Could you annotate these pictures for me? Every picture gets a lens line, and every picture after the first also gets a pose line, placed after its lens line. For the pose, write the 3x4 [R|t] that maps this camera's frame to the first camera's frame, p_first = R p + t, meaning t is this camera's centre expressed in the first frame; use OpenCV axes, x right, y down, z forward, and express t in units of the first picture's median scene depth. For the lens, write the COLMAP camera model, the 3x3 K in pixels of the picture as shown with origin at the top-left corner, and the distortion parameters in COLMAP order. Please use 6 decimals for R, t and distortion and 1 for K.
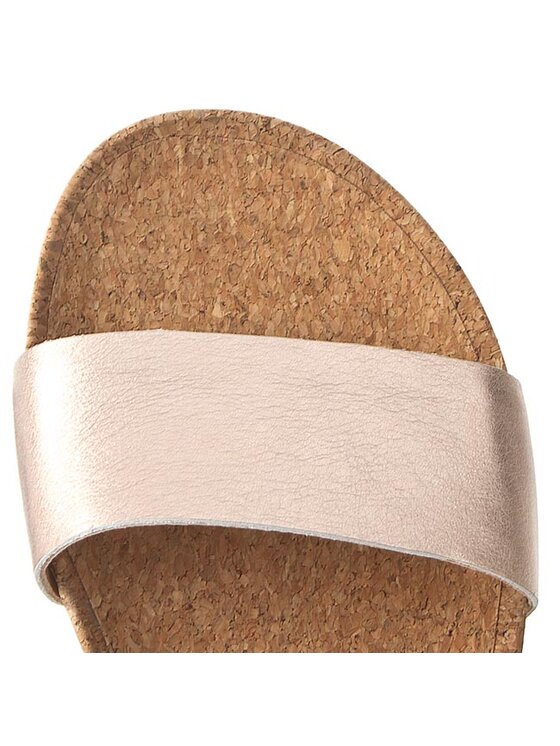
lens RADIAL K [[2026.7, 0, 279.6], [0, 2026.7, 373.0], [0, 0, 1]] dist [-0.052153, 0.000000]
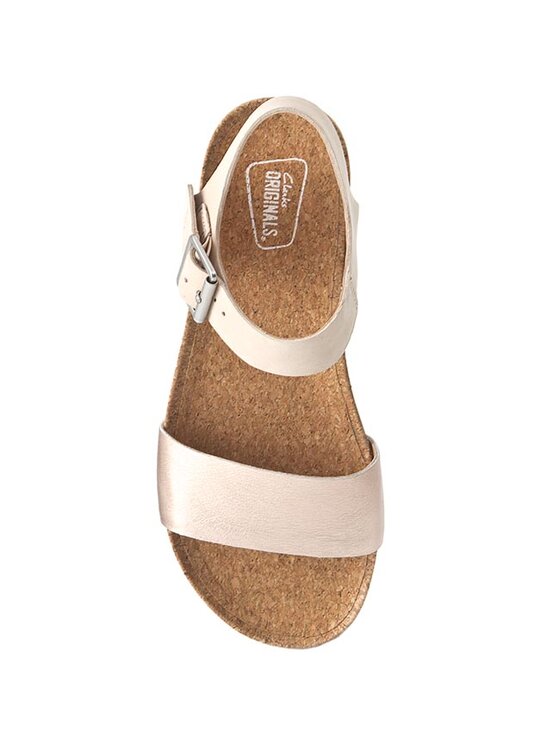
lens RADIAL K [[2363.2, 0, 279.8], [0, 2363.2, 373.1], [0, 0, 1]] dist [-0.019888, 0.000000]
pose [[-0.998128, -0.054090, -0.028542, 0.070362], [0.056472, -0.994286, -0.090584, 0.417337], [-0.023479, -0.092026, 0.995480, -1.618970]]
